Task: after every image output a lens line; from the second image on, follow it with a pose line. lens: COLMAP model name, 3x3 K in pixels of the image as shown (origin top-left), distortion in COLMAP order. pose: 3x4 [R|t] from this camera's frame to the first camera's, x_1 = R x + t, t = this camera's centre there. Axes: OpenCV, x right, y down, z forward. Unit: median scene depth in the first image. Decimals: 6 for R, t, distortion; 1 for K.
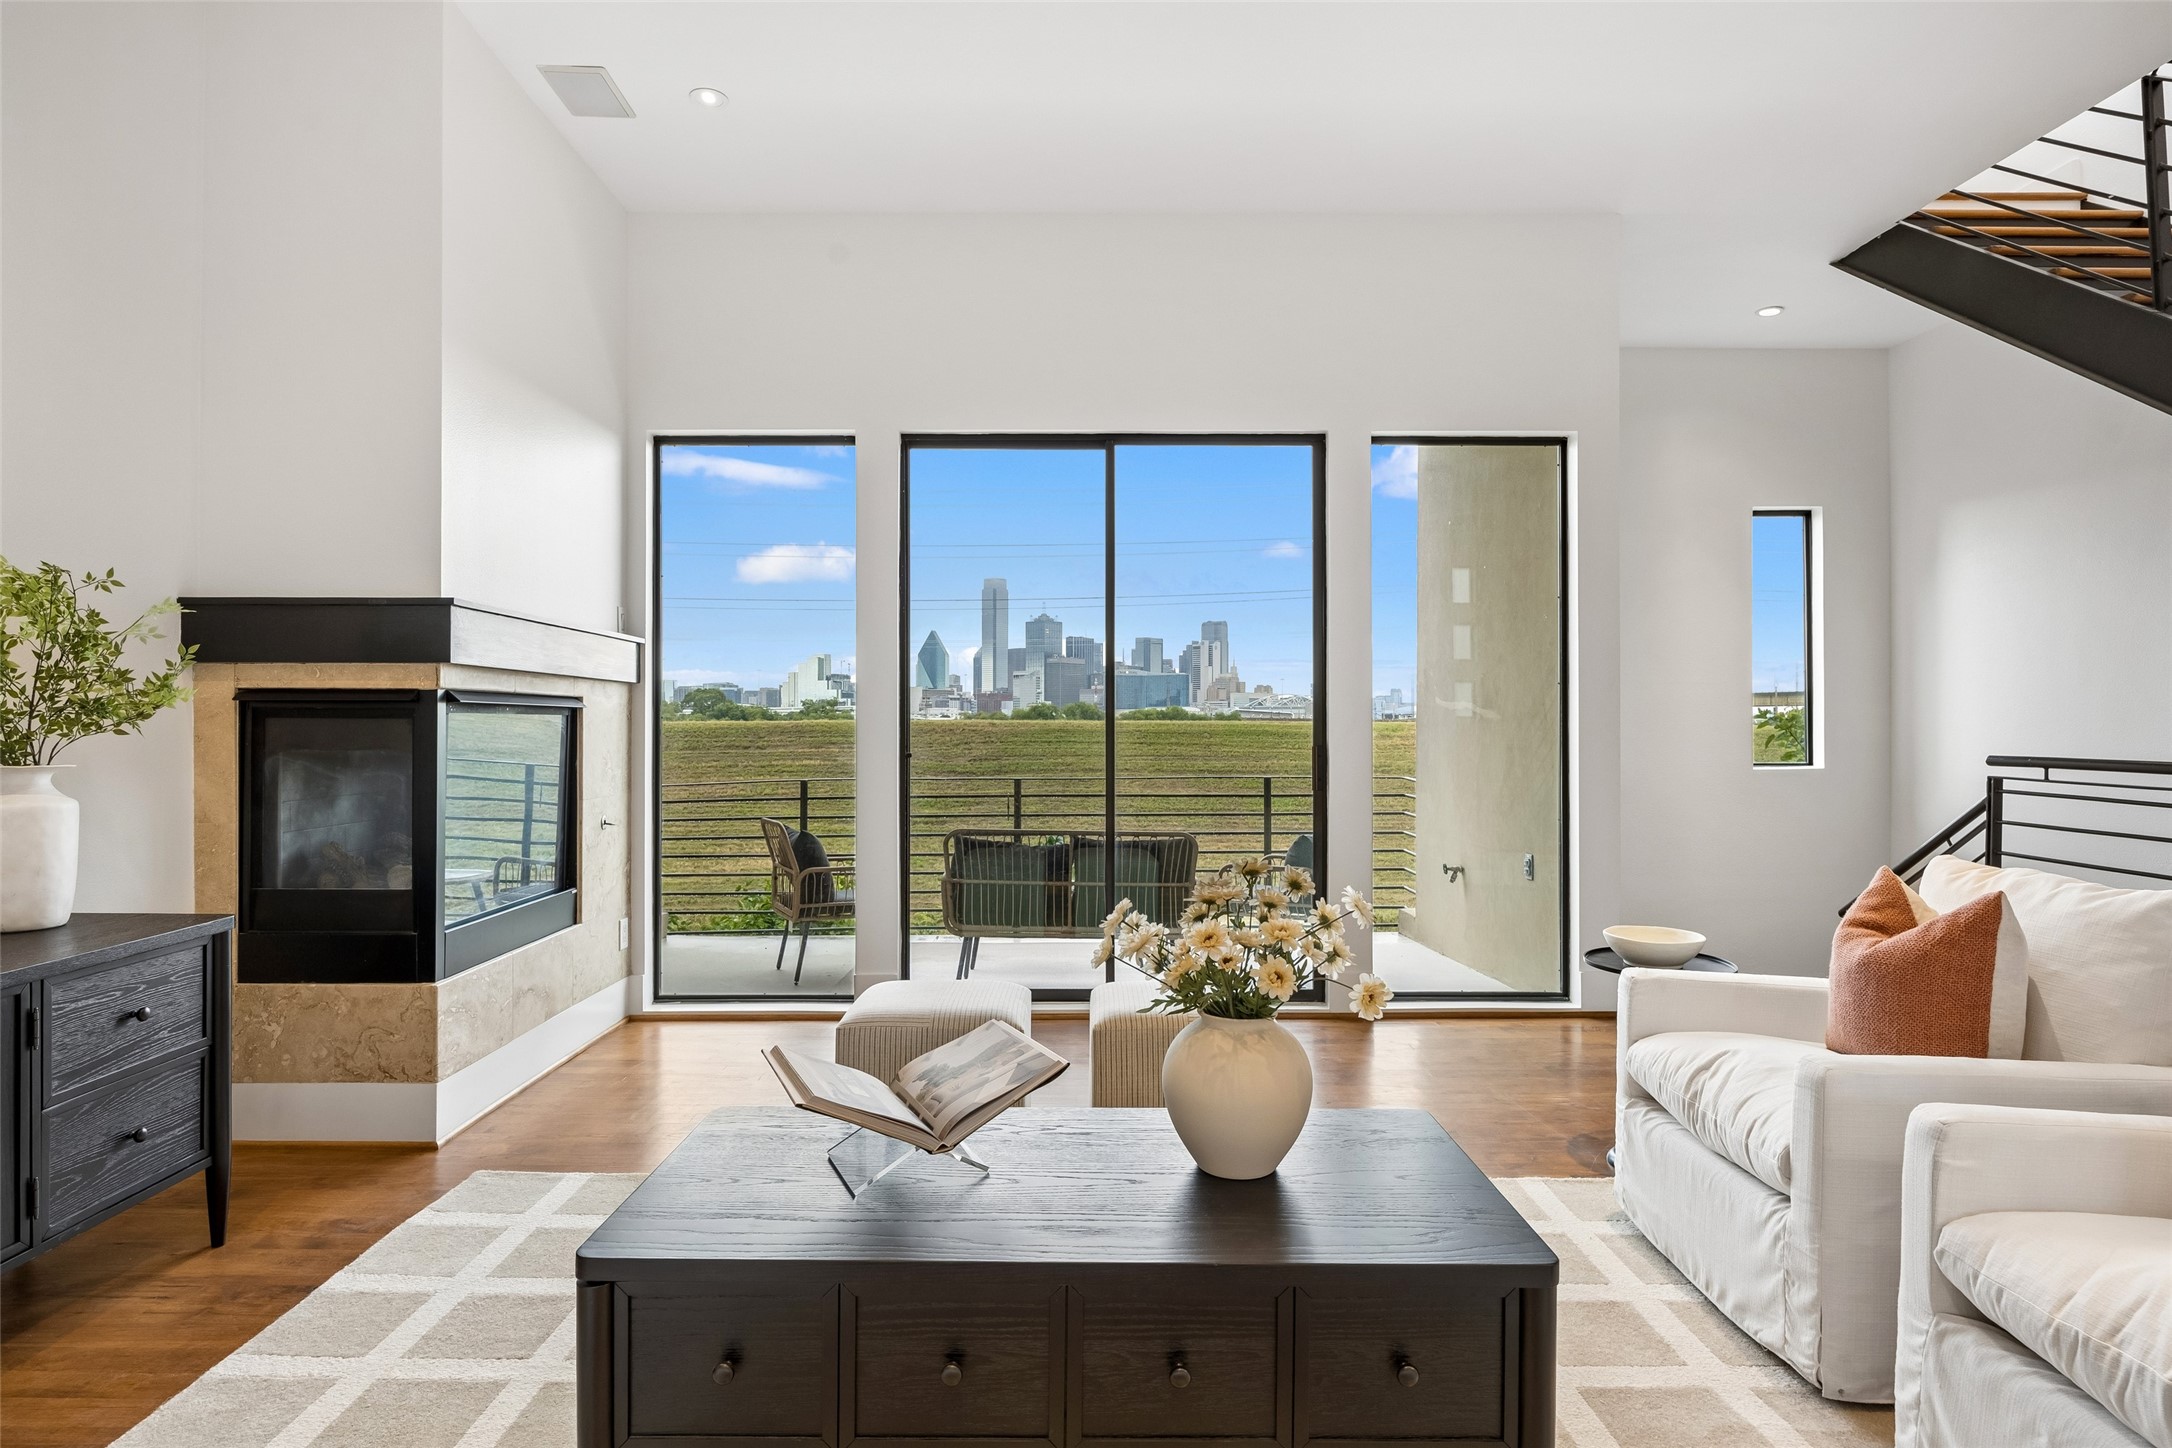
lens RADIAL K [[1137.1, 0, 1065.8], [0, 1137.1, 726.1], [0, 0, 1]] dist [0.000064, -0.001682]
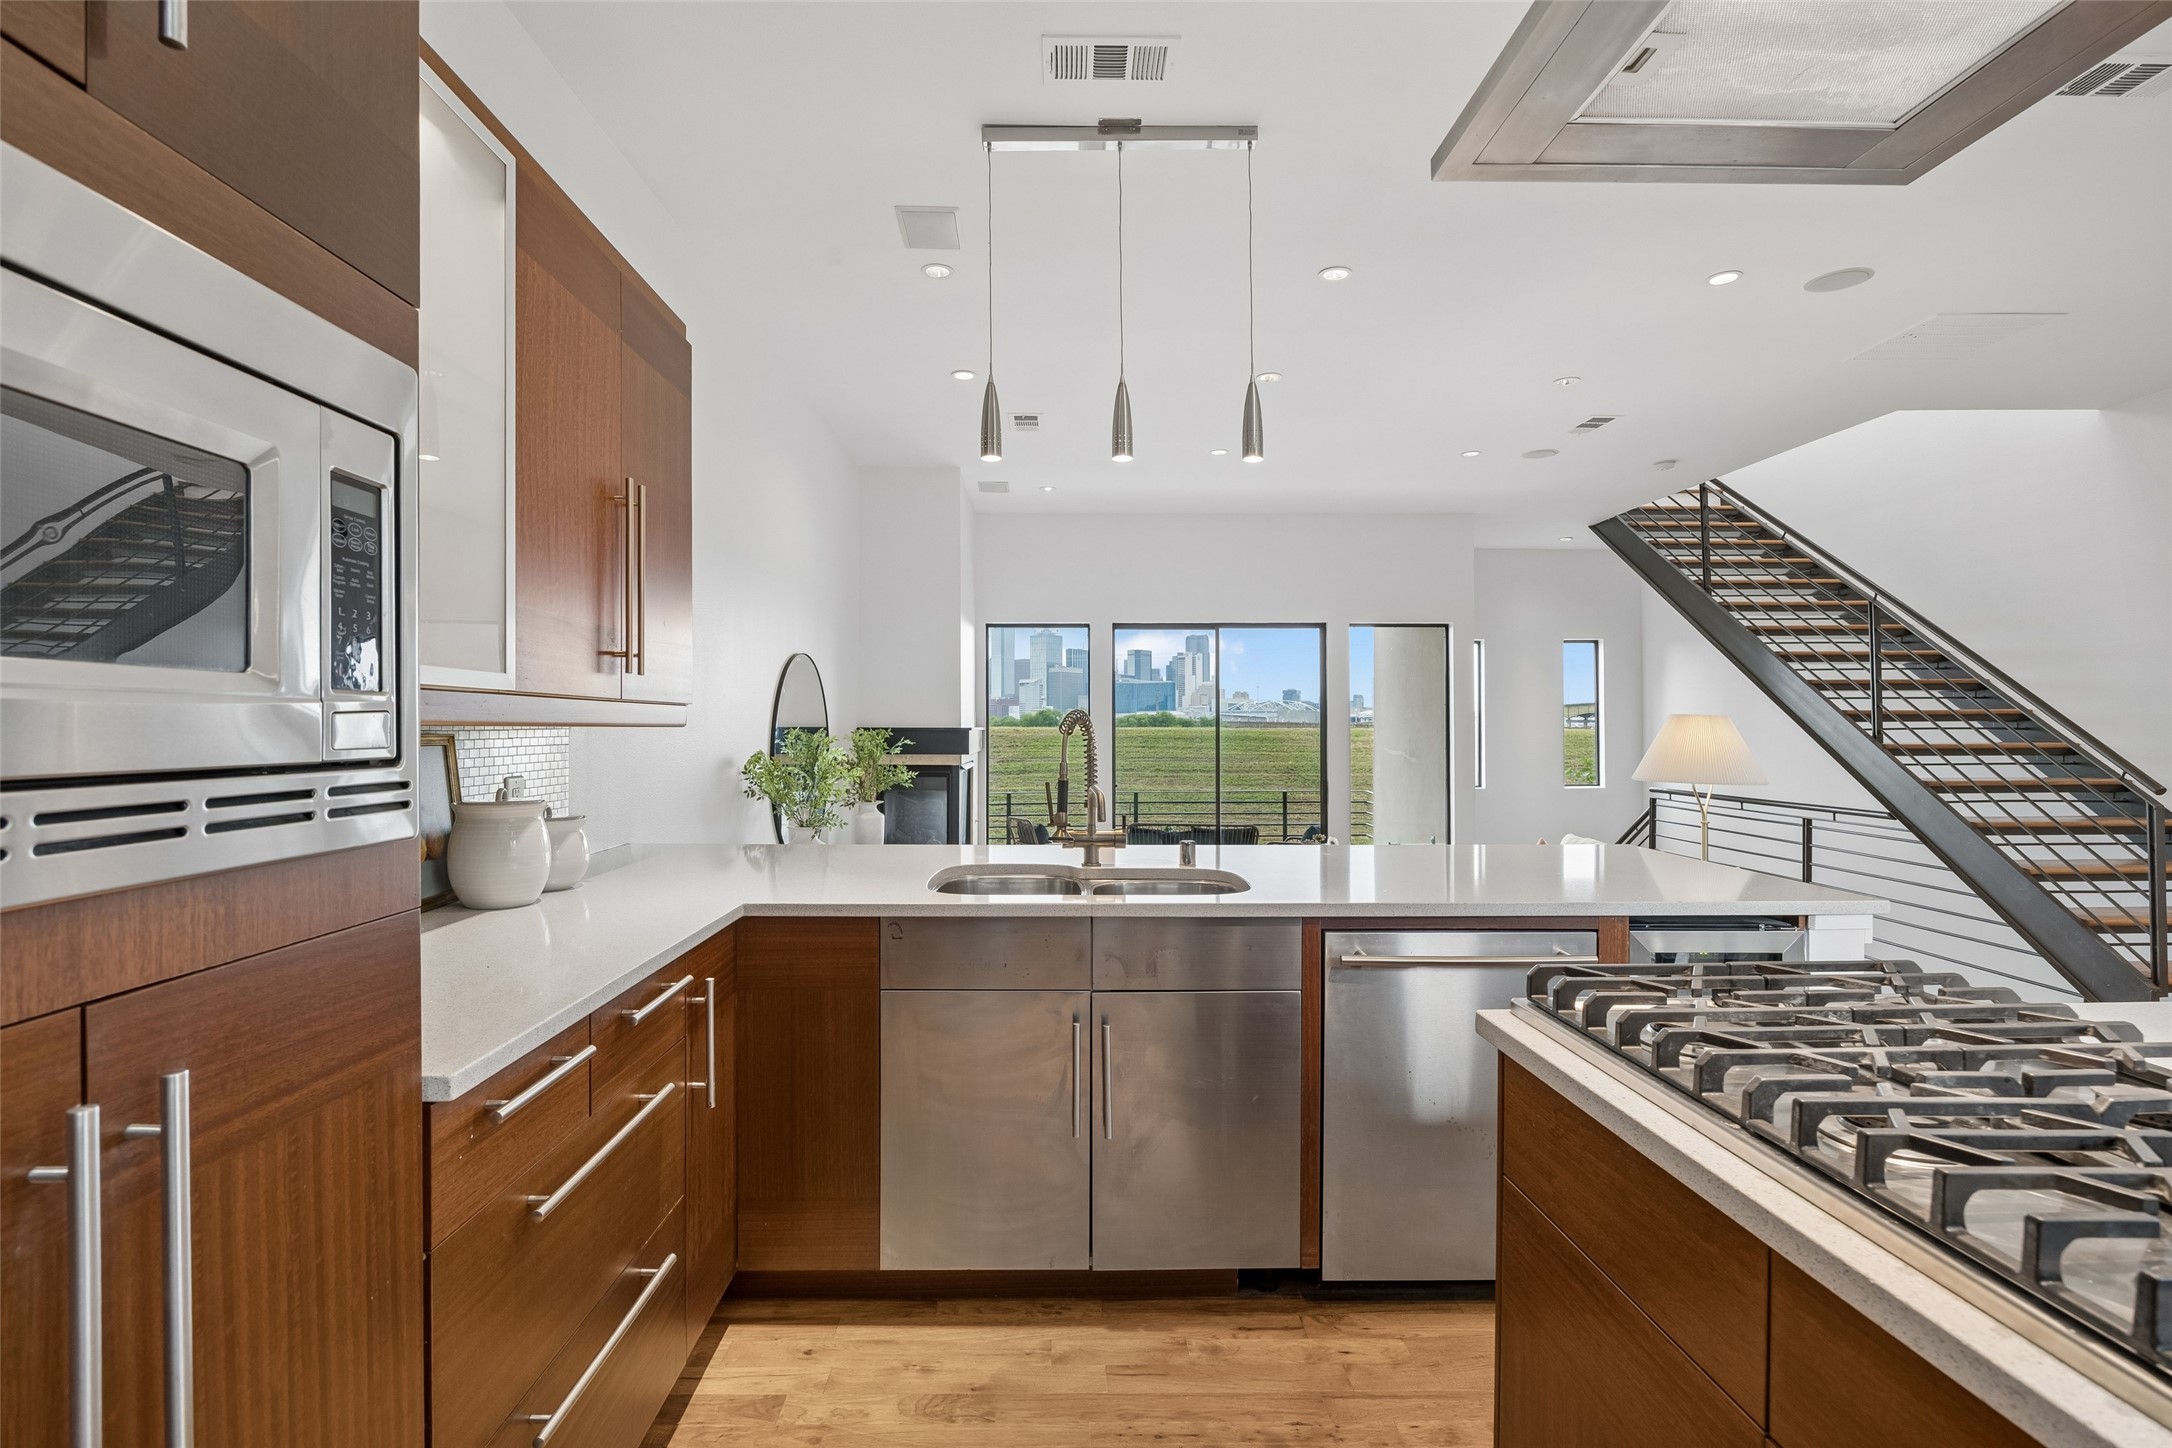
lens RADIAL K [[996.6, 0, 1065.1], [0, 996.6, 721.0], [0, 0, 1]] dist [-0.008070, -0.000298]
pose [[0.999993, -0.000135, -0.003698, -0.224523], [0.000105, 0.999968, -0.008027, -0.074152], [0.003699, 0.008026, 0.999961, -0.747583]]
